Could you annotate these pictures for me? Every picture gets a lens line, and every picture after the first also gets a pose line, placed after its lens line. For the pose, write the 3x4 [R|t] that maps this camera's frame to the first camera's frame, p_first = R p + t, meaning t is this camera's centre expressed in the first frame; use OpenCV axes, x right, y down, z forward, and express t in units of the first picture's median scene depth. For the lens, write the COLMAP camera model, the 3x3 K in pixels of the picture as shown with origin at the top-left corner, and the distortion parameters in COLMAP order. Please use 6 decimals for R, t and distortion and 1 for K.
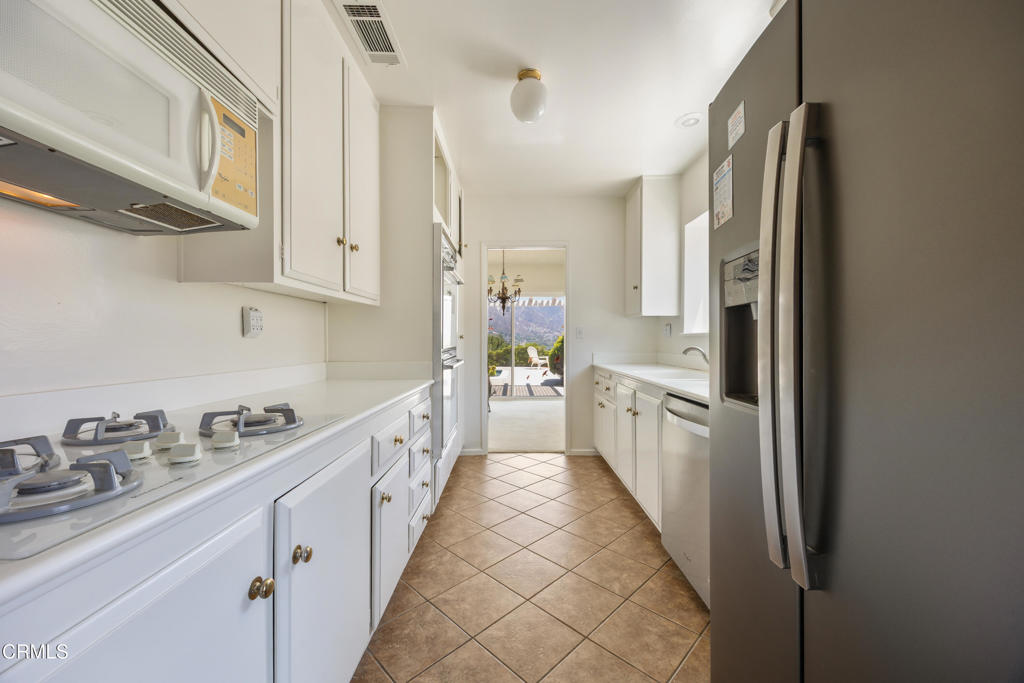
lens RADIAL K [[399.7, 0, 515.5], [0, 399.7, 339.8], [0, 0, 1]] dist [-0.003452, -0.000041]
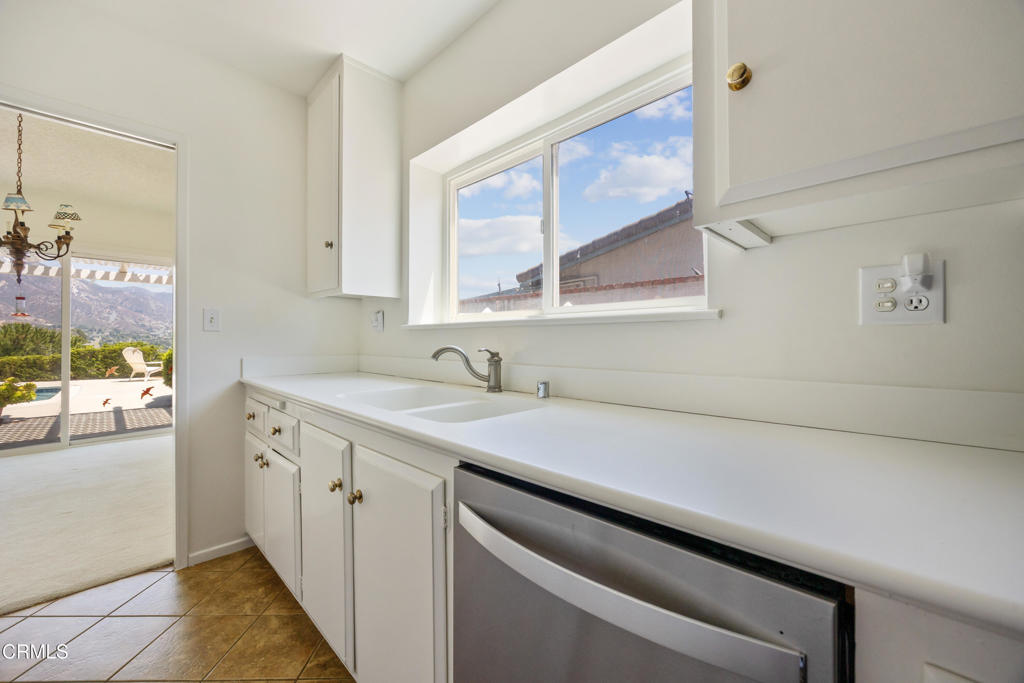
lens RADIAL K [[399.7, 0, 515.5], [0, 399.7, 339.8], [0, 0, 1]] dist [-0.003452, -0.000041]
pose [[0.702620, -0.000603, 0.711565, 0.078101], [-0.002708, 0.999990, 0.003521, 0.004888], [-0.711561, -0.004401, 0.702611, 0.401701]]
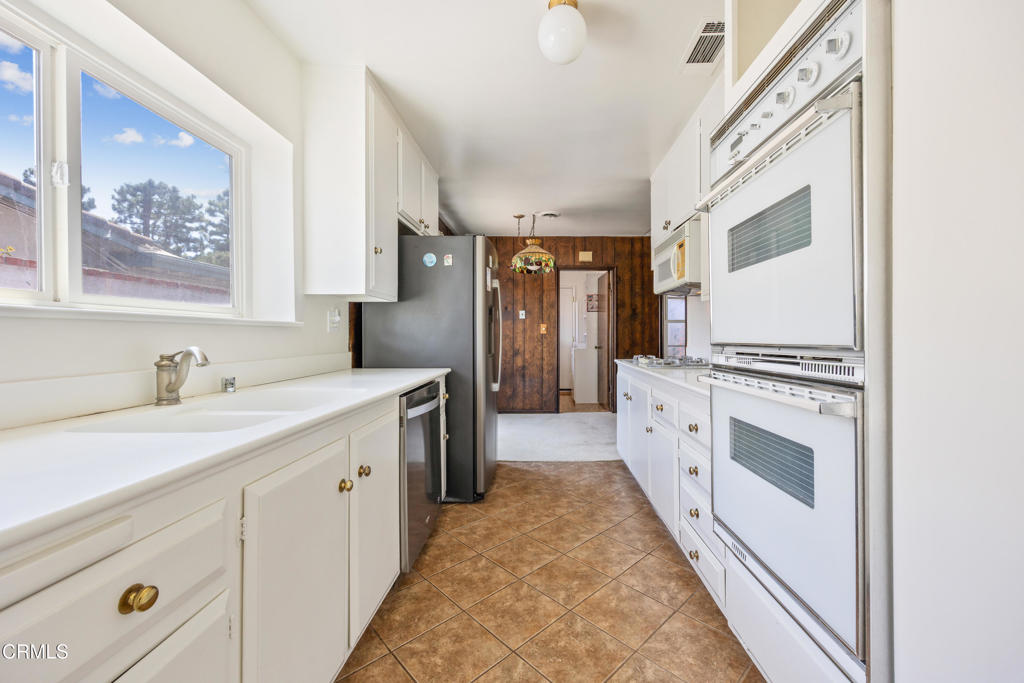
lens RADIAL K [[399.7, 0, 515.5], [0, 399.7, 339.8], [0, 0, 1]] dist [-0.003452, -0.000041]
pose [[-0.997679, -0.003646, 0.067989, 0.046412], [-0.003476, 0.999991, 0.002620, 0.006212], [-0.067998, 0.002378, -0.997683, 1.047874]]
